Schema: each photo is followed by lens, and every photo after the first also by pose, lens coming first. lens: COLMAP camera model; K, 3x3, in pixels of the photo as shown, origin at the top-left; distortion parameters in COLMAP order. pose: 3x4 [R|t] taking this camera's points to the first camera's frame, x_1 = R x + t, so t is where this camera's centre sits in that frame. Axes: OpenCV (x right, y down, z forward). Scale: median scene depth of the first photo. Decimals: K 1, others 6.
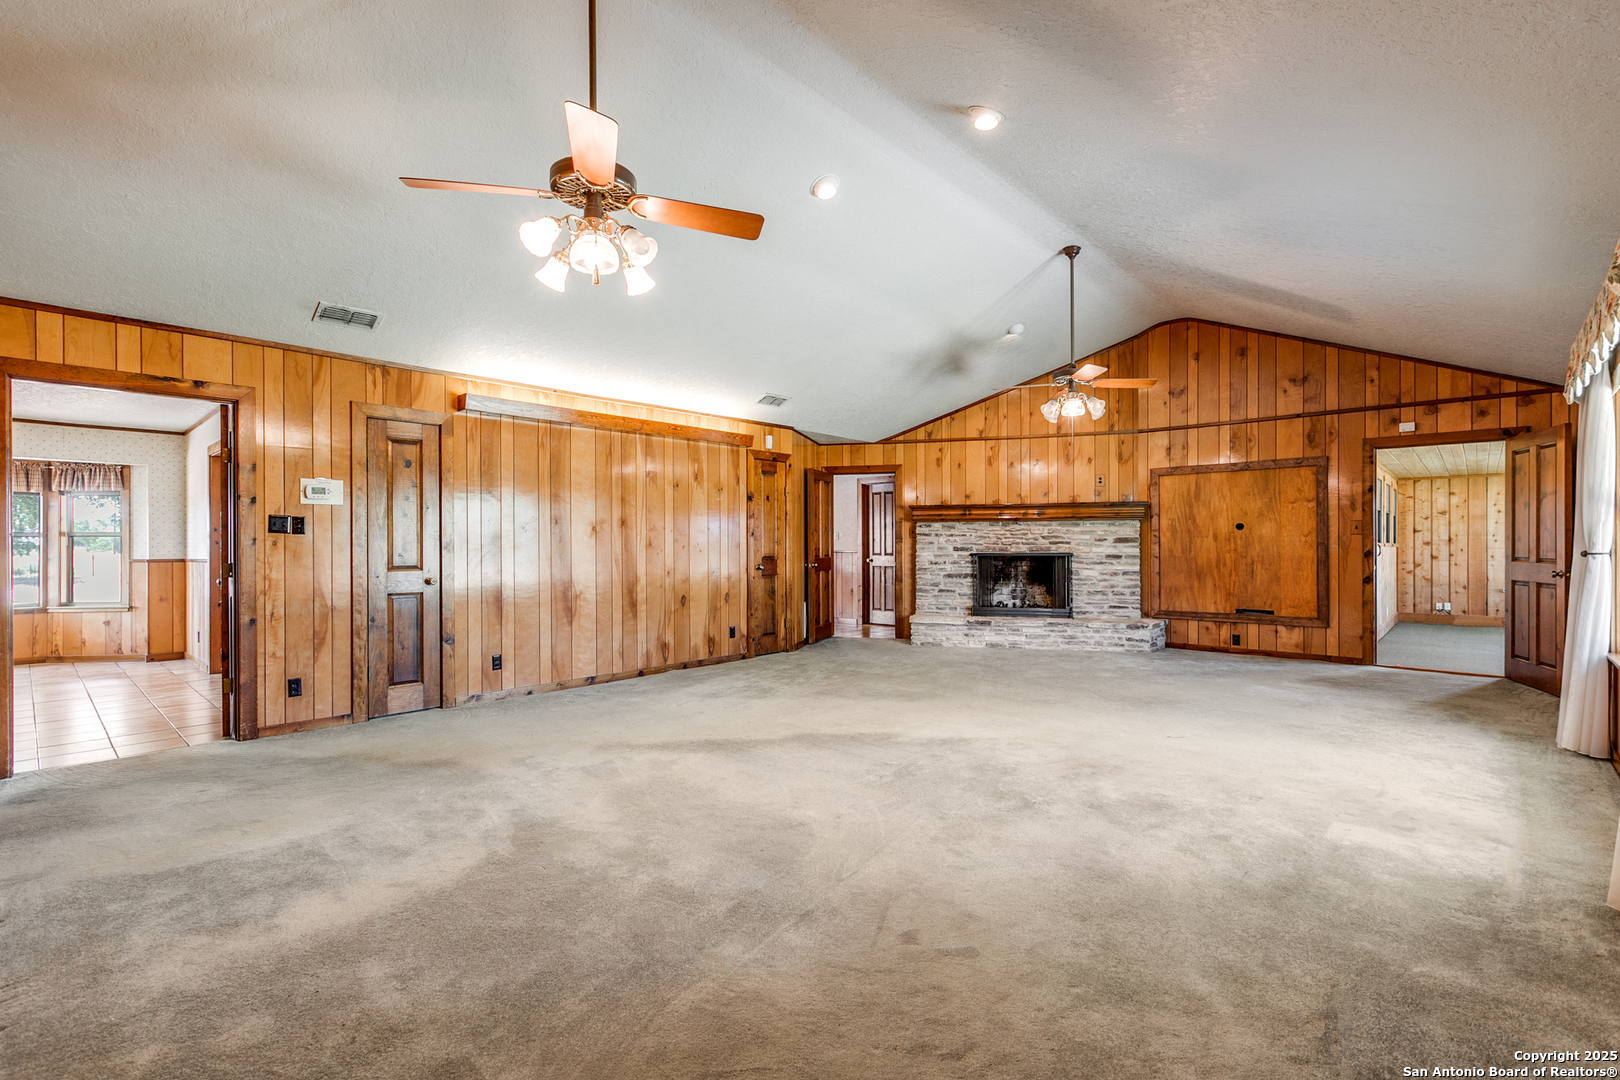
lens RADIAL K [[726.0, 0, 812.3], [0, 726.0, 542.2], [0, 0, 1]] dist [0.004240, 0.000326]
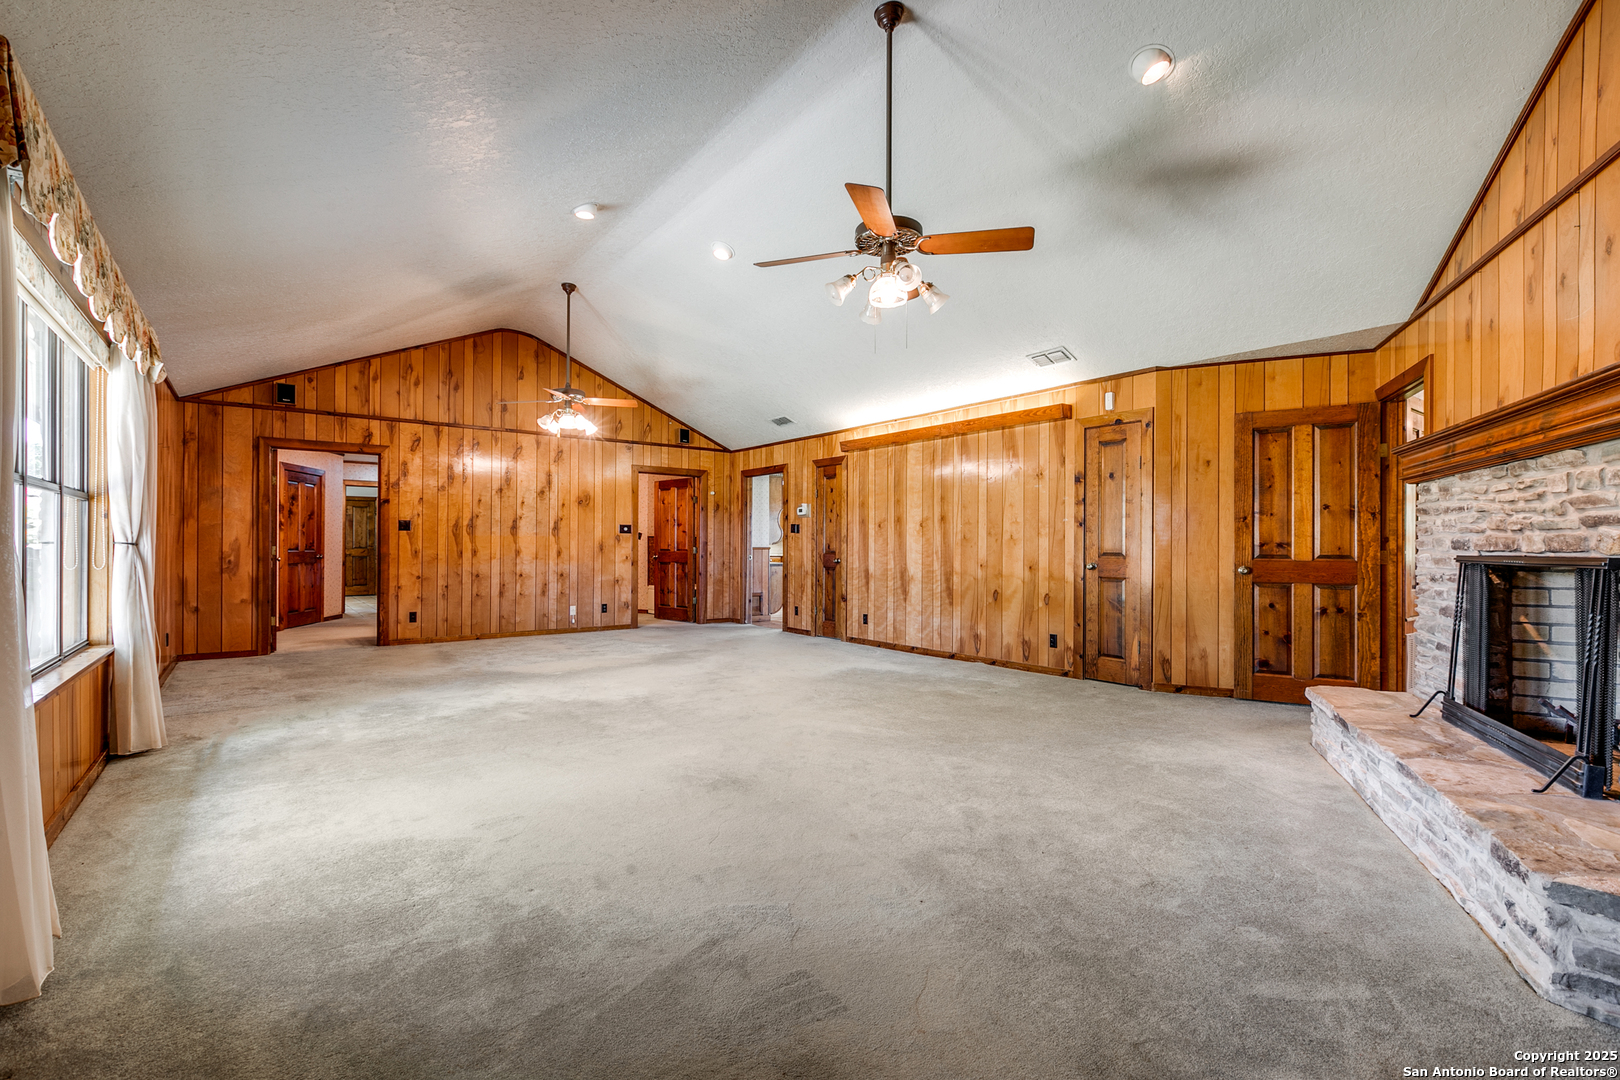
lens RADIAL K [[726.0, 0, 811.5], [0, 726.0, 544.8], [0, 0, 1]] dist [0.004240, 0.000326]
pose [[-0.169468, 0.002363, -0.985533, 0.837332], [-0.000762, 0.999997, 0.002528, 0.010682], [0.985535, 0.001179, -0.169465, 0.937406]]
